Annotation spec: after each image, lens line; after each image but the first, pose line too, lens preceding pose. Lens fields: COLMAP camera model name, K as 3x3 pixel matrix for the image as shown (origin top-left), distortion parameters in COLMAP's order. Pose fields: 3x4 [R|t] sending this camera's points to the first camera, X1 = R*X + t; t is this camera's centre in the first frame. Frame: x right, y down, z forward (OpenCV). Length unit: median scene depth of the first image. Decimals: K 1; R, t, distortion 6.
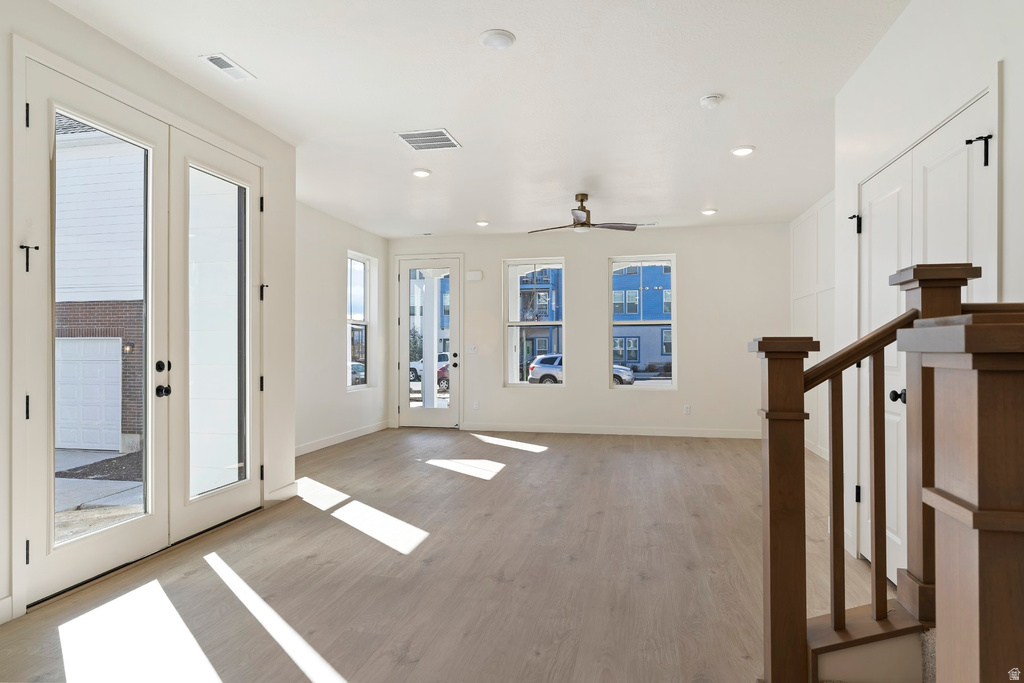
lens RADIAL K [[582.7, 0, 512.0], [0, 582.7, 341.5], [0, 0, 1]] dist [-0.003387, -0.002845]
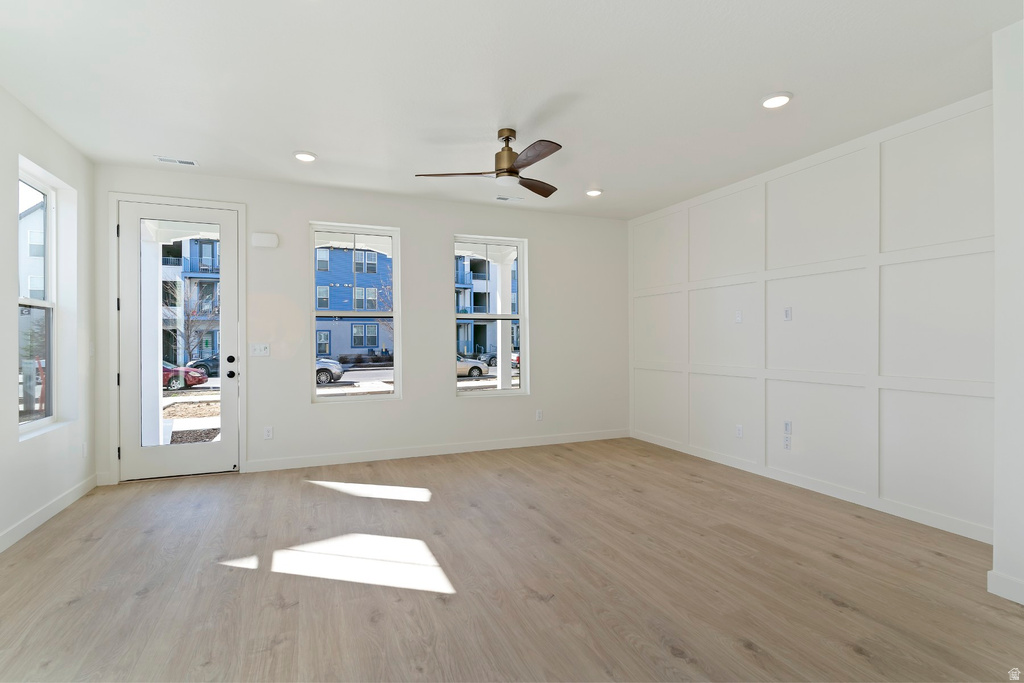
lens RADIAL K [[500.7, 0, 507.7], [0, 500.7, 340.3], [0, 0, 1]] dist [-0.002405, 0.000505]
pose [[0.823434, -0.002423, 0.567407, -0.163765], [-0.004409, 0.999933, 0.010669, -0.005228], [-0.567395, -0.011287, 0.823369, 0.371726]]
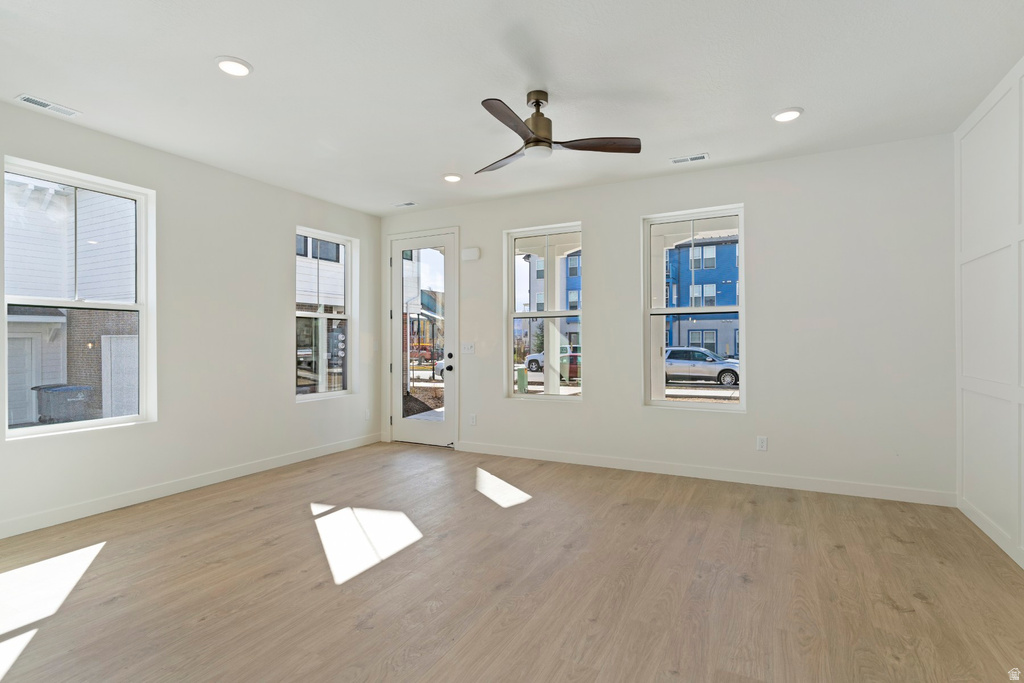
lens RADIAL K [[504.7, 0, 512.0], [0, 504.7, 341.5], [0, 0, 1]] dist [0.000031, 0.001321]
pose [[0.964227, -0.002155, -0.265070, 0.170917], [0.005975, 0.999890, 0.013605, -0.004793], [0.265011, -0.014702, 0.964133, 0.364759]]
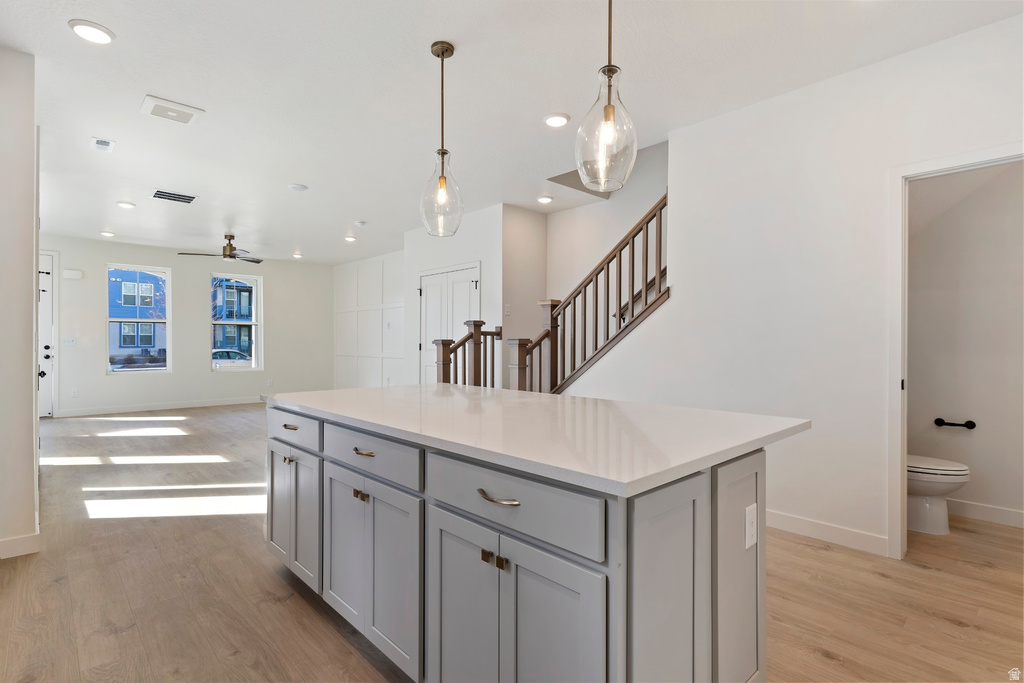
lens RADIAL K [[504.7, 0, 512.0], [0, 504.7, 341.5], [0, 0, 1]] dist [0.000031, 0.001321]
pose [[0.567899, 0.001979, 0.823096, -0.380866], [-0.012919, 0.999895, 0.006509, -0.004320], [-0.822997, -0.014330, 0.567865, -0.218056]]
